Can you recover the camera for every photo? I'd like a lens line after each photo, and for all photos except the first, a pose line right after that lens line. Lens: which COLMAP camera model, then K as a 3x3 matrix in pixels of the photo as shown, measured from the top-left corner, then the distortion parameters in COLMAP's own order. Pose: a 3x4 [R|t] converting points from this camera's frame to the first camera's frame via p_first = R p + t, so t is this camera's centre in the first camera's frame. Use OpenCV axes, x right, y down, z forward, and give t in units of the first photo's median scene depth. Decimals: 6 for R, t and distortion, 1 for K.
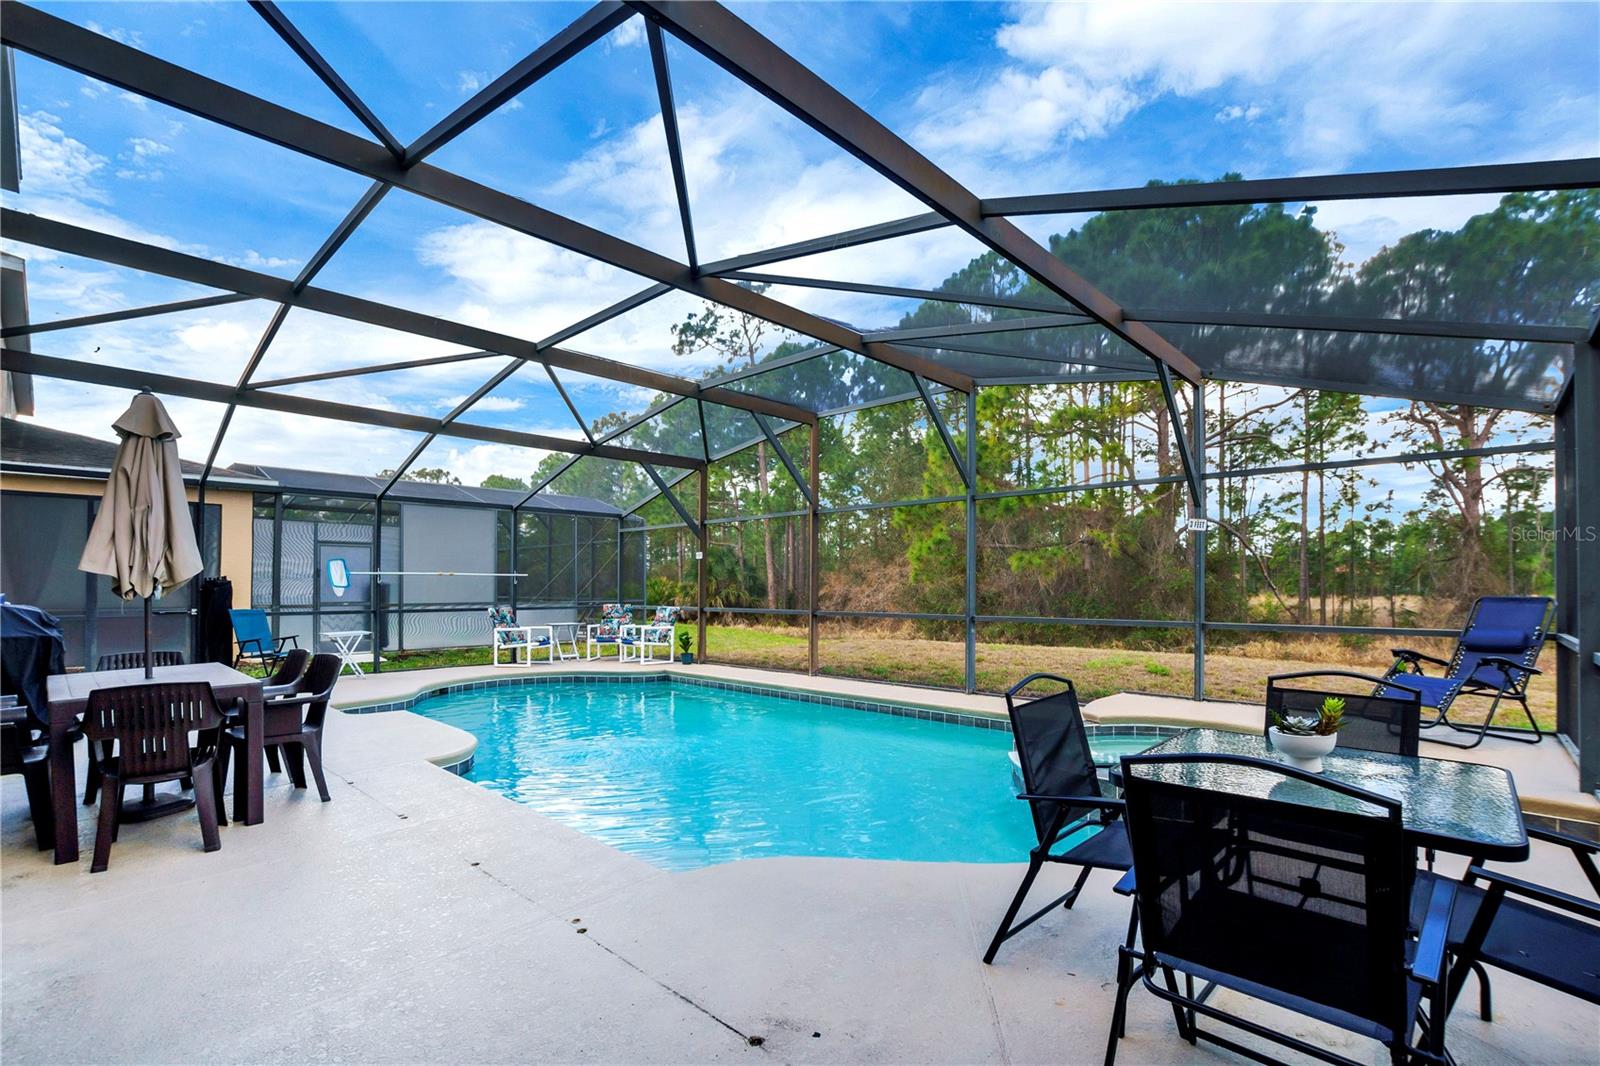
lens RADIAL K [[738.2, 0, 771.9], [0, 738.2, 578.6], [0, 0, 1]] dist [-0.034031, 0.000181]
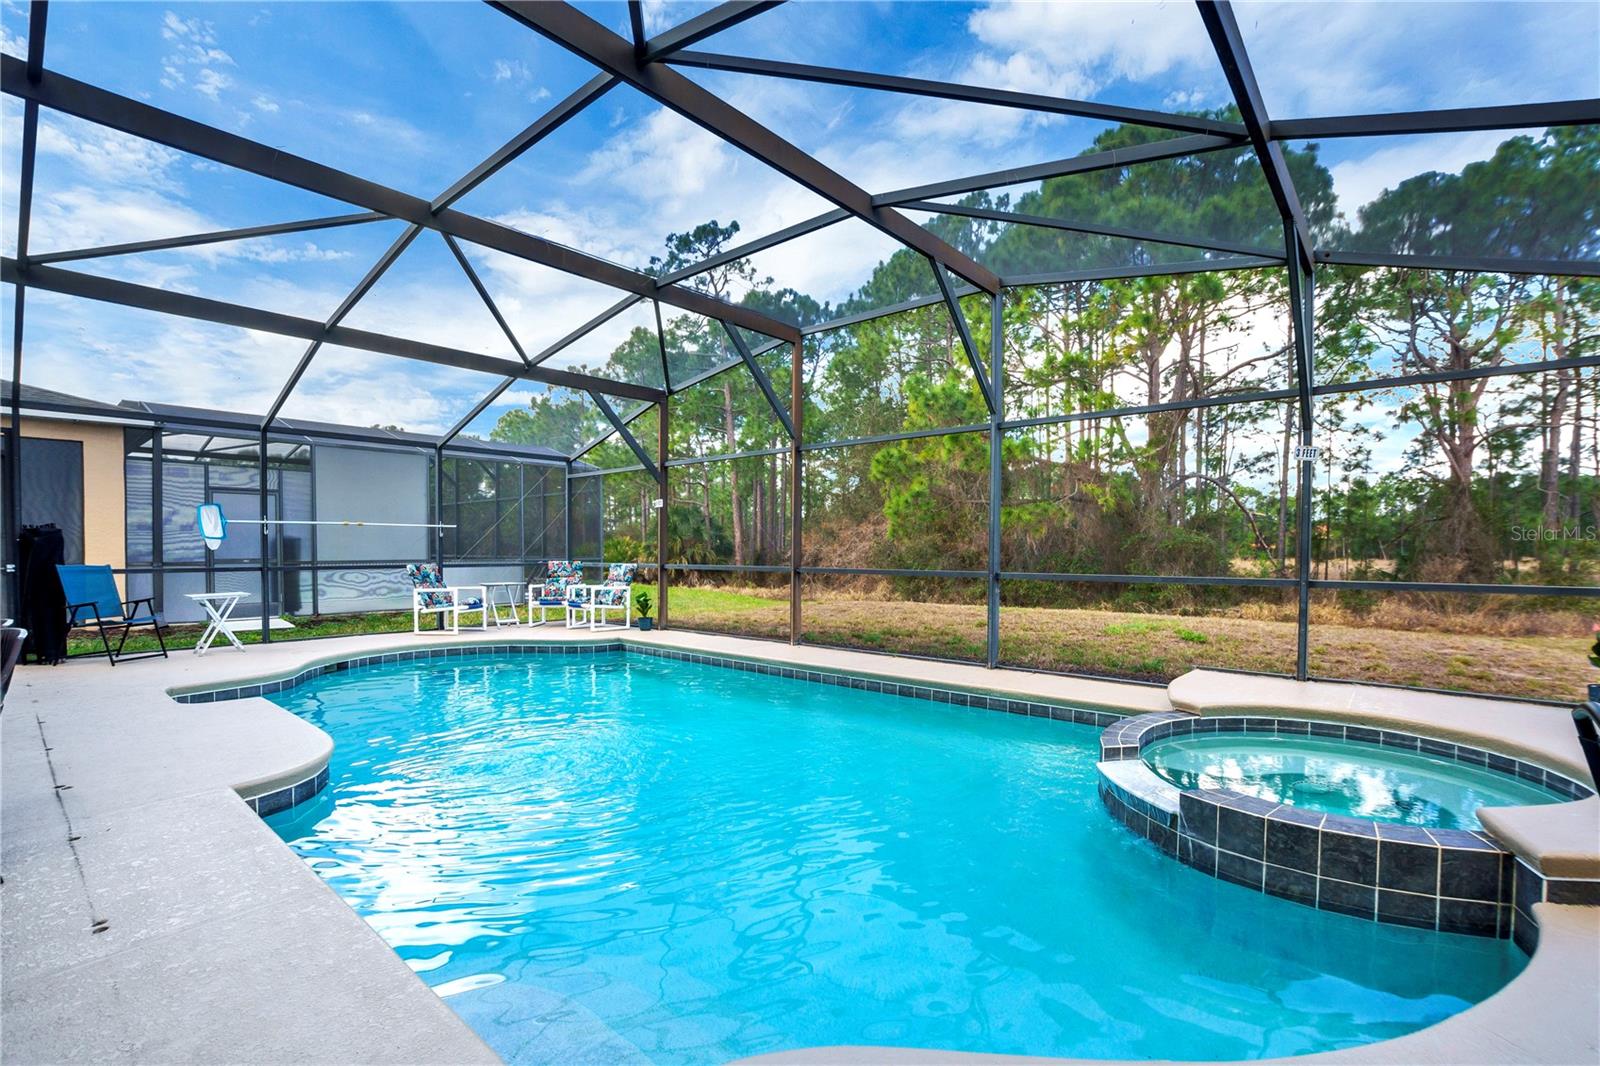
lens RADIAL K [[738.2, 0, 771.9], [0, 738.2, 578.6], [0, 0, 1]] dist [-0.034031, 0.000181]
pose [[0.998941, 0.000065, 0.046001, -0.006481], [-0.002463, 0.998640, 0.052080, 0.009119], [-0.045935, -0.052138, 0.997583, 0.117064]]
